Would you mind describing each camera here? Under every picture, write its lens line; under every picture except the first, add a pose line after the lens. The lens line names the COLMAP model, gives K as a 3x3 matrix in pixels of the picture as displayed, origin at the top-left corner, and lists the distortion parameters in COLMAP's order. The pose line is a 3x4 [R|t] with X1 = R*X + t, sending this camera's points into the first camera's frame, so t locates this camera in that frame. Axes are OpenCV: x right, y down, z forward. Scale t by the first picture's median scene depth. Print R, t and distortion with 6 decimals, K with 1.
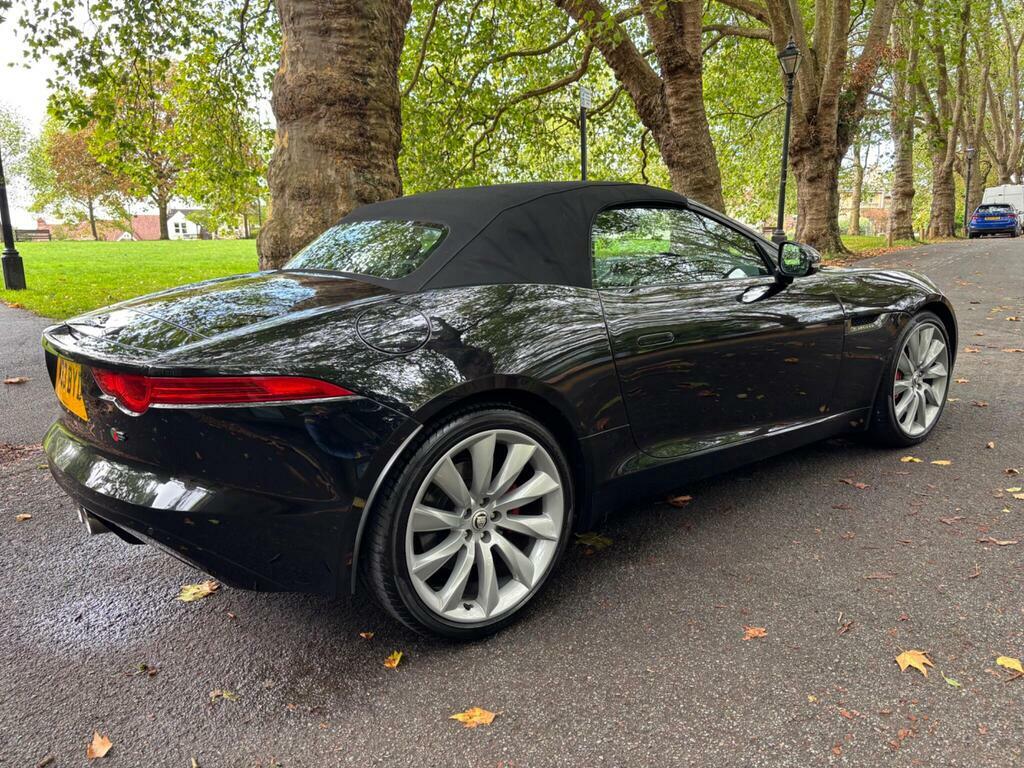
lens RADIAL K [[792.2, 0, 527.1], [0, 792.2, 383.0], [0, 0, 1]] dist [0.057519, -0.063518]
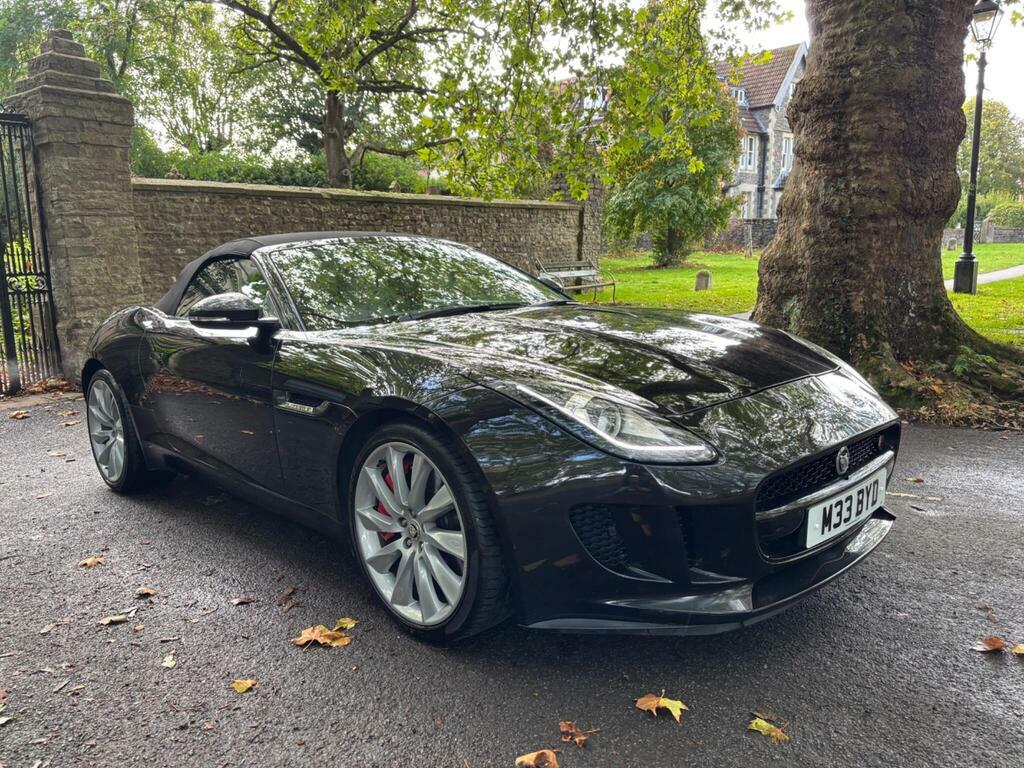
lens RADIAL K [[789.1, 0, 508.5], [0, 789.1, 384.2], [0, 0, 1]] dist [0.065431, -0.081194]
pose [[0.068637, 0.181227, -0.981043, 0.657007], [-0.170249, 0.971065, 0.167473, -0.141106], [0.983008, 0.155527, 0.097505, 0.622332]]
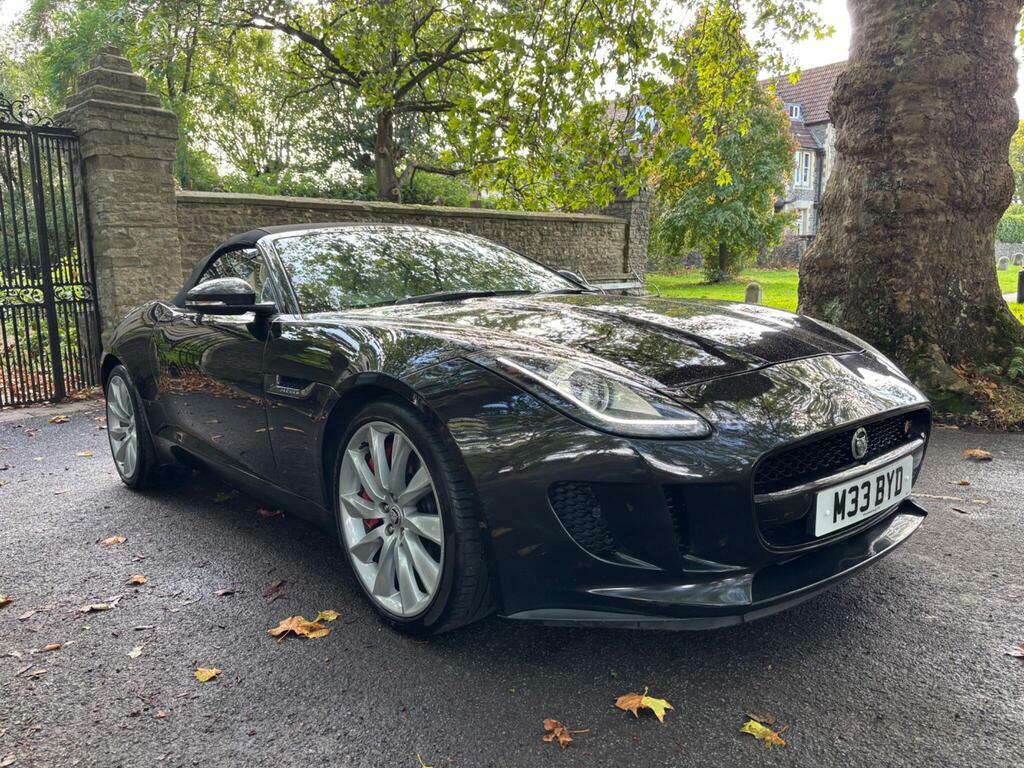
lens RADIAL K [[787.8, 0, 513.9], [0, 787.8, 386.1], [0, 0, 1]] dist [0.068094, -0.084572]
pose [[0.007509, 0.156920, -0.987583, 0.638771], [-0.163913, 0.974445, 0.153586, -0.122978], [0.986446, 0.160725, 0.033039, 0.656454]]
